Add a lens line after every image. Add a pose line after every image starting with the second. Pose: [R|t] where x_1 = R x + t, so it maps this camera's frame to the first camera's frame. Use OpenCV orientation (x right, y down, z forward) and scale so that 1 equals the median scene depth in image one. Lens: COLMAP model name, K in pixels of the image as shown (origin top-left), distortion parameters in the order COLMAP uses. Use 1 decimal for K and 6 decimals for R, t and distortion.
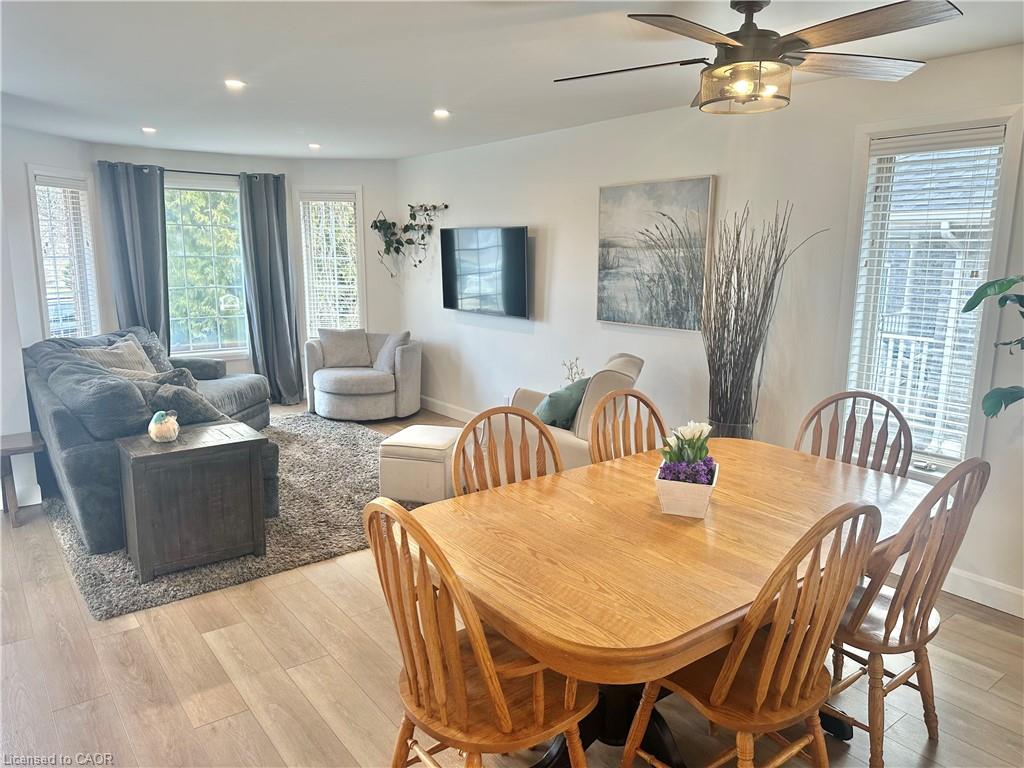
lens RADIAL K [[723.5, 0, 521.5], [0, 723.5, 378.7], [0, 0, 1]] dist [0.091715, -0.110147]
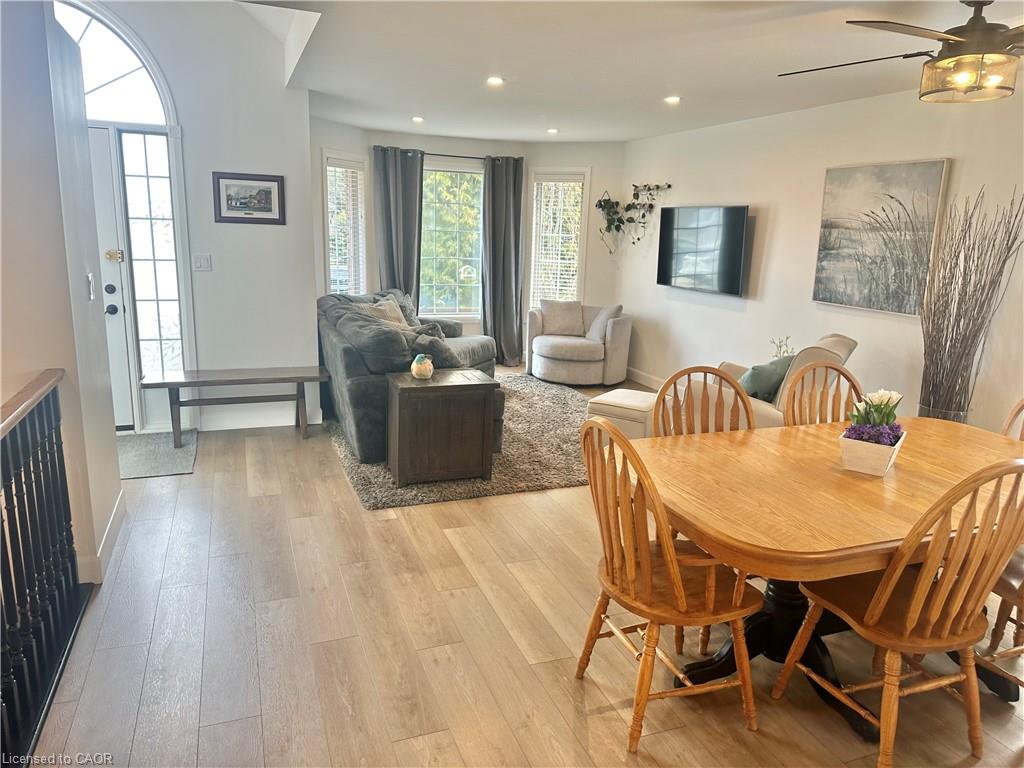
lens RADIAL K [[723.5, 0, 512.2], [0, 723.5, 380.9], [0, 0, 1]] dist [0.091715, -0.110147]
pose [[0.953672, 0.086914, -0.288021, 0.012526], [-0.078359, 0.996077, 0.041123, 0.024906], [0.290466, -0.016649, 0.956741, -0.116451]]
